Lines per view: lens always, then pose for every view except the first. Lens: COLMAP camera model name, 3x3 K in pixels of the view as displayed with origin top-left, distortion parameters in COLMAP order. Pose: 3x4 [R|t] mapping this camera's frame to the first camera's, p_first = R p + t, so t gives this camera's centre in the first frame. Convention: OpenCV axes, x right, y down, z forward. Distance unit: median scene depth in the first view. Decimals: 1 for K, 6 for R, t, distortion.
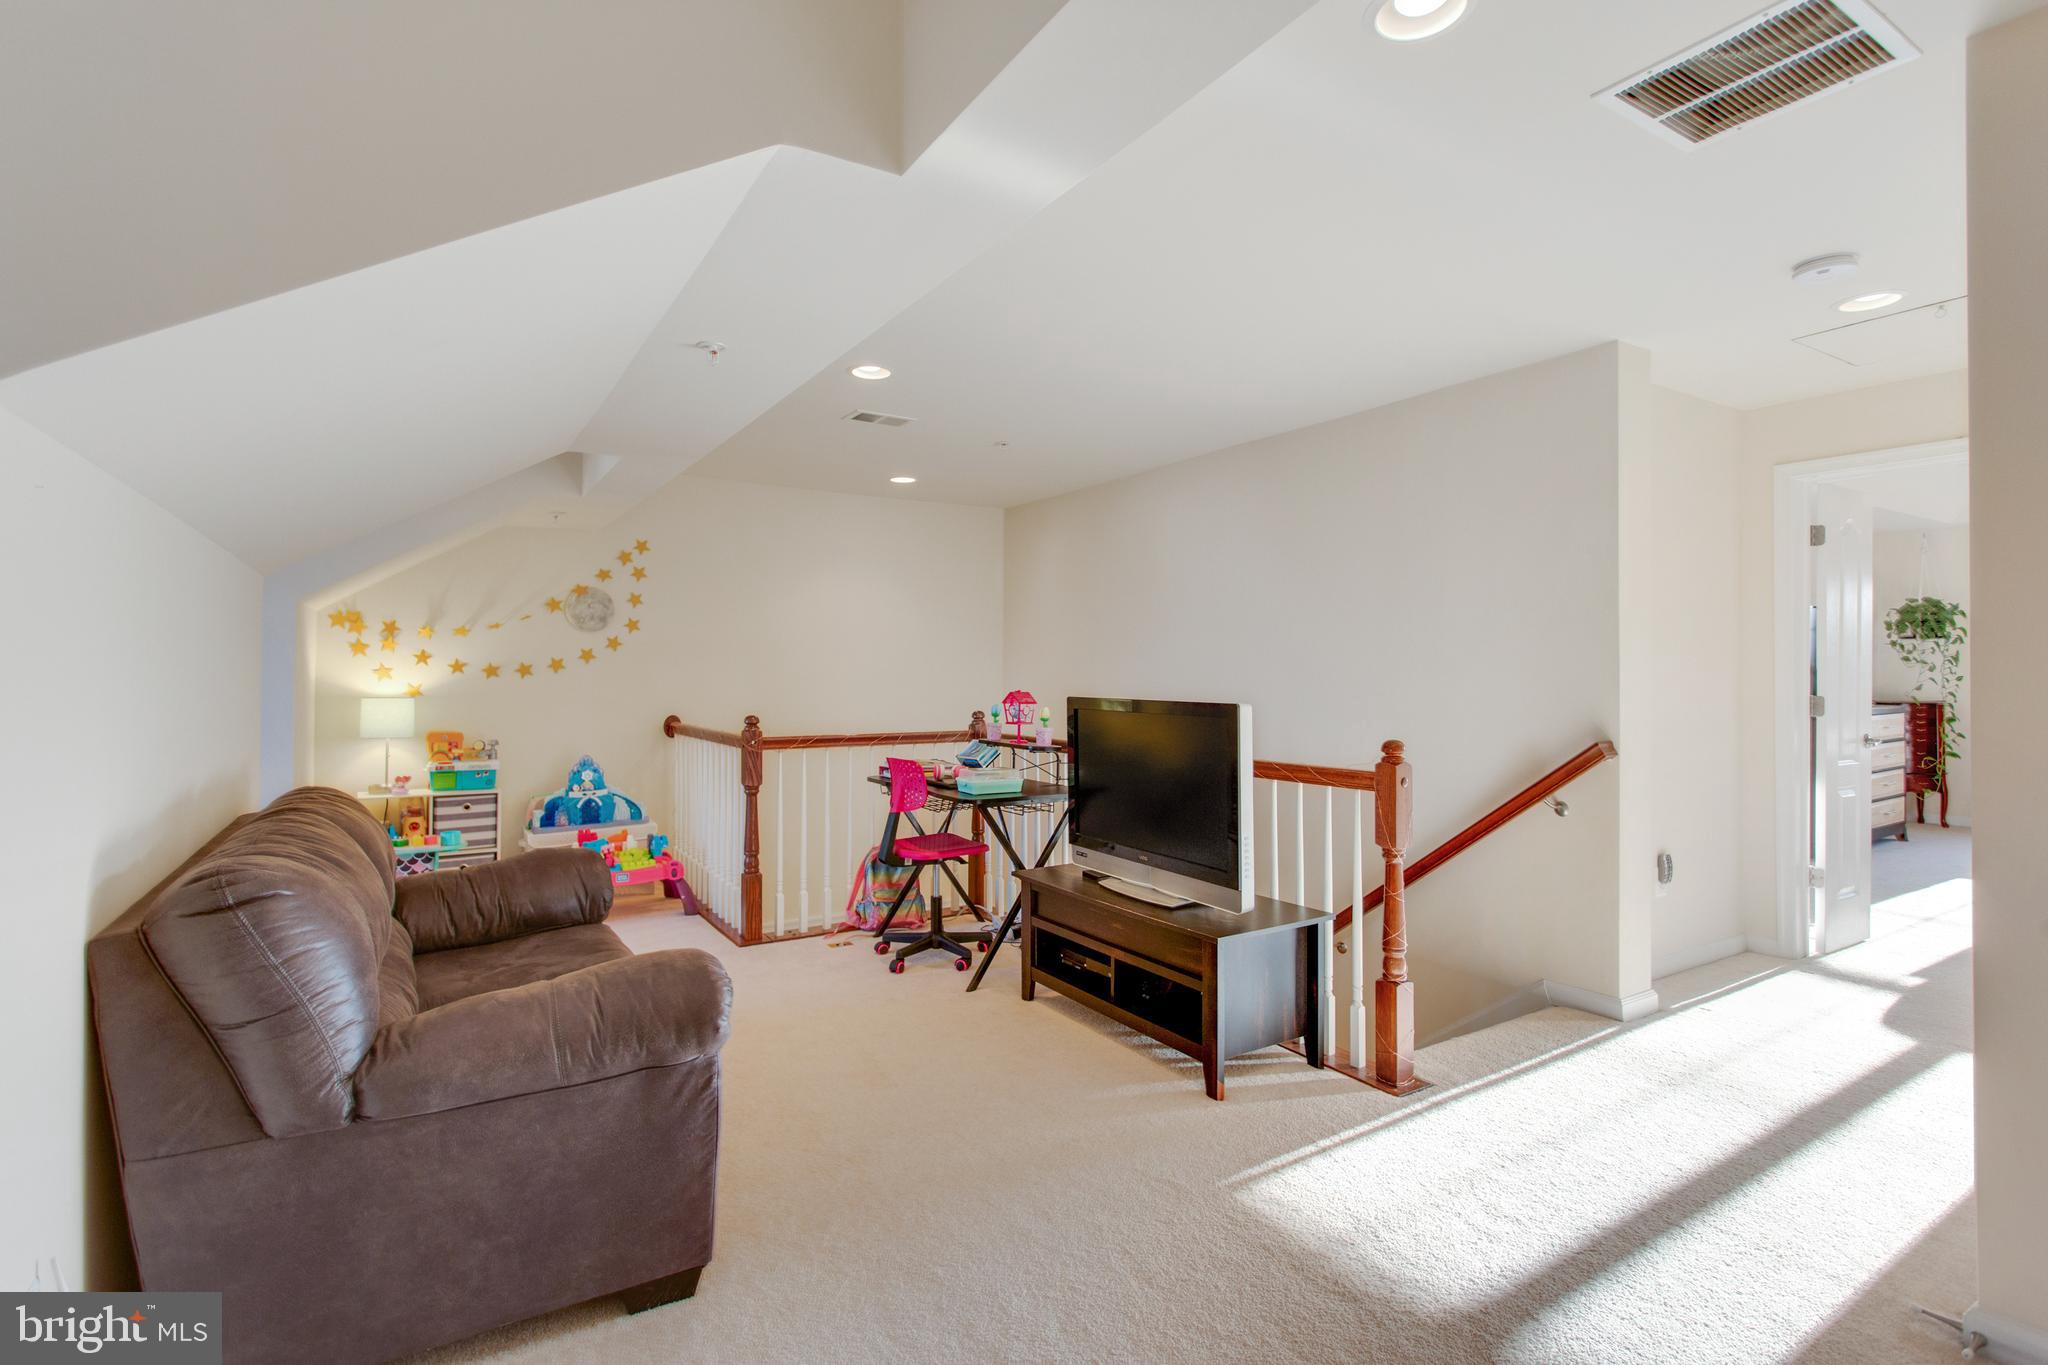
lens RADIAL K [[983.8, 0, 1023.2], [0, 983.8, 678.0], [0, 0, 1]] dist [0.002883, 0.000074]
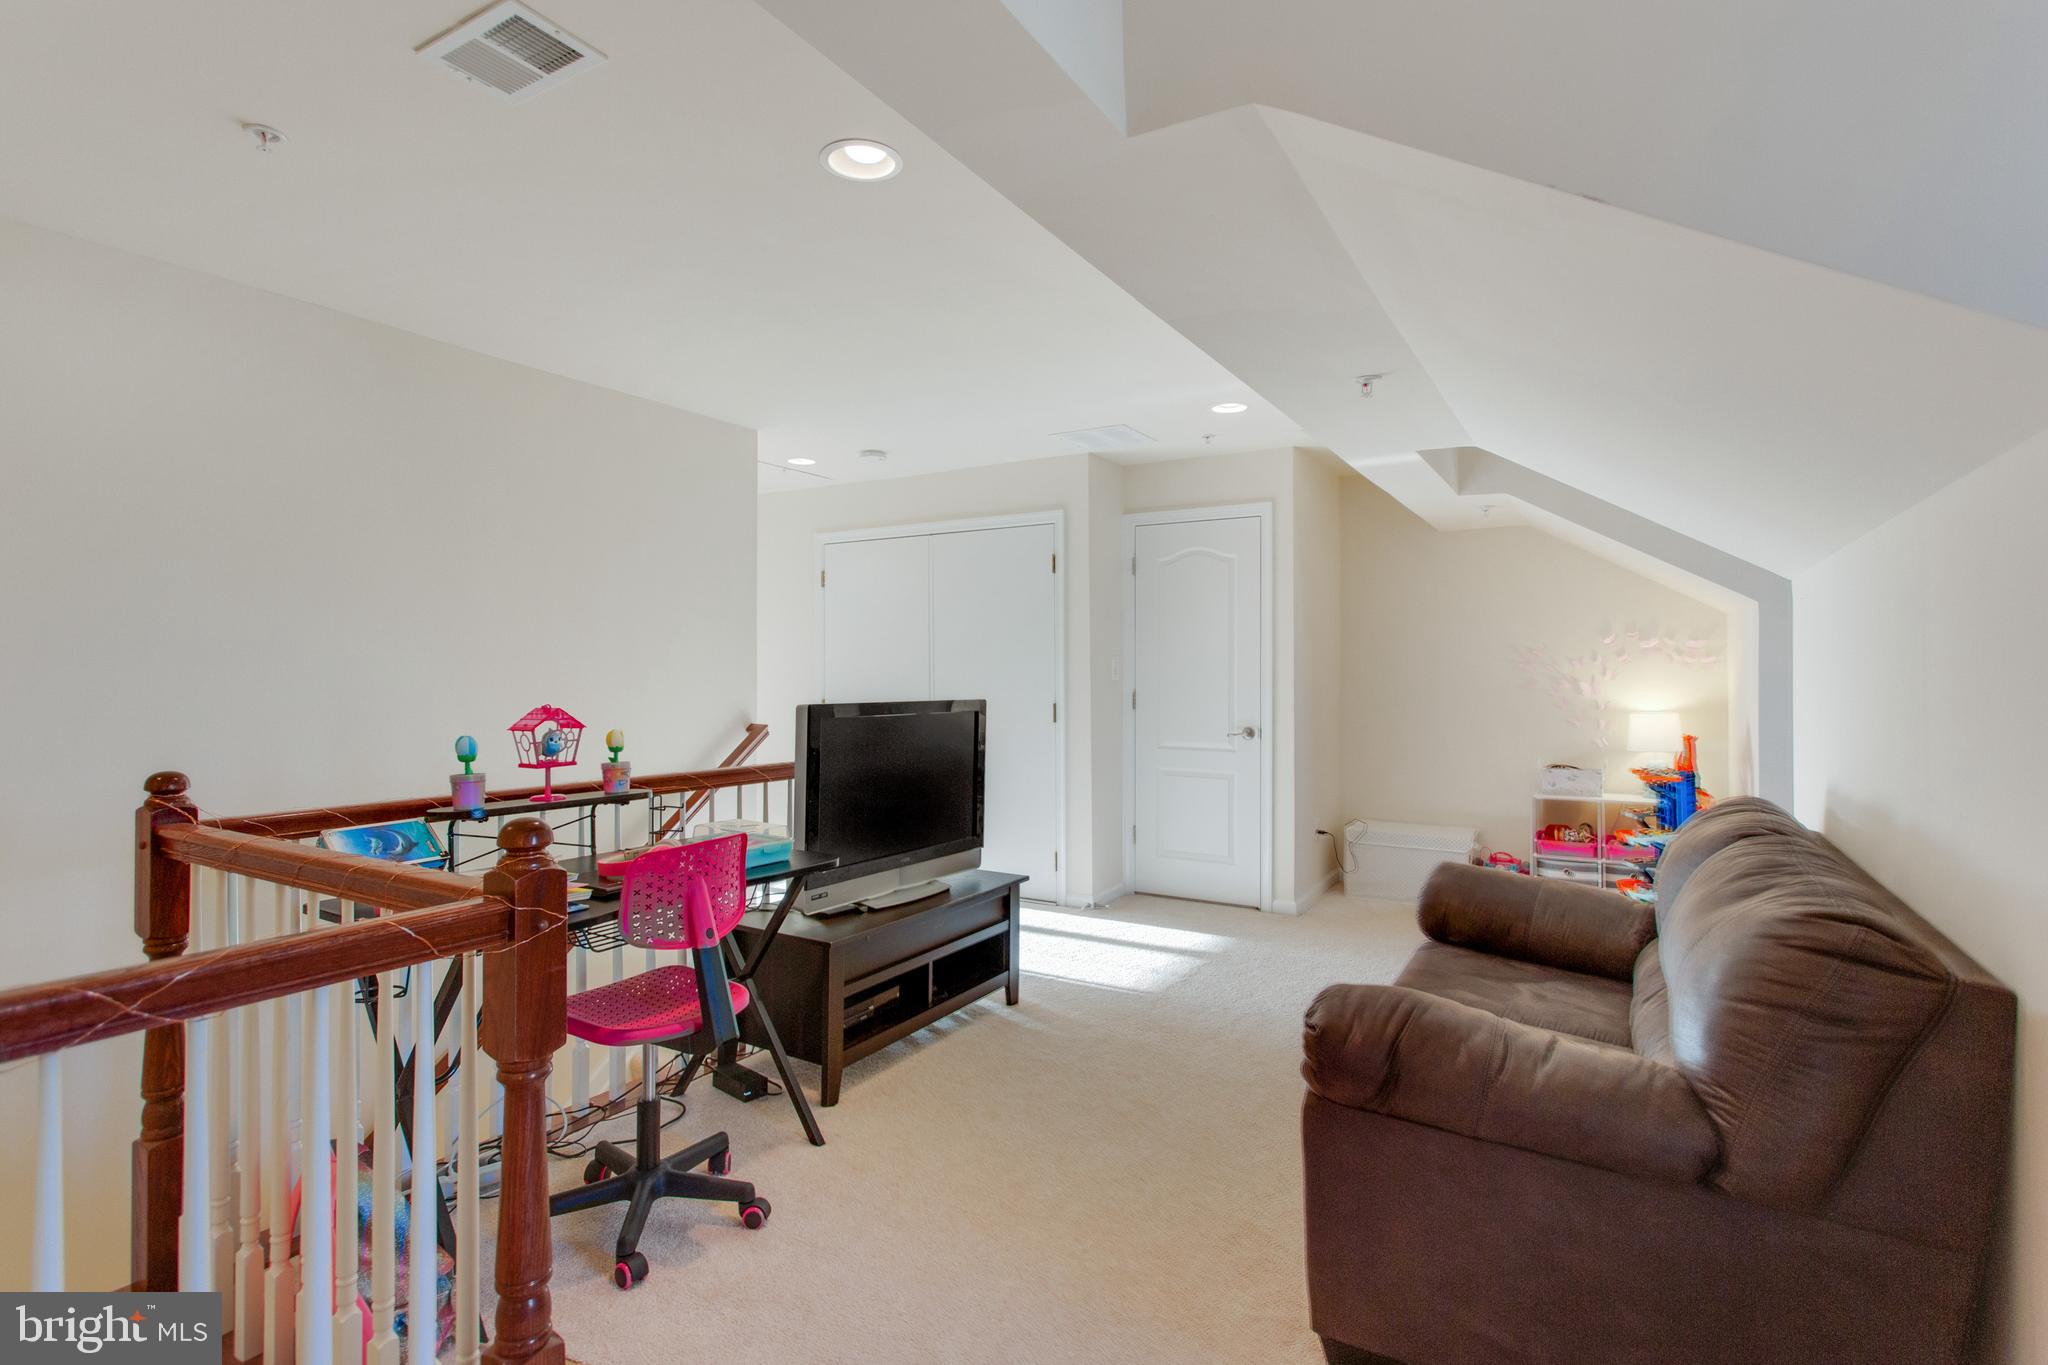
lens RADIAL K [[983.8, 0, 1023.2], [0, 983.8, 678.0], [0, 0, 1]] dist [0.002883, 0.000074]
pose [[-0.452388, 0.001971, 0.891819, -0.741223], [0.005355, 0.999986, 0.000506, -0.002062], [-0.891805, 0.005004, -0.452392, 1.209261]]
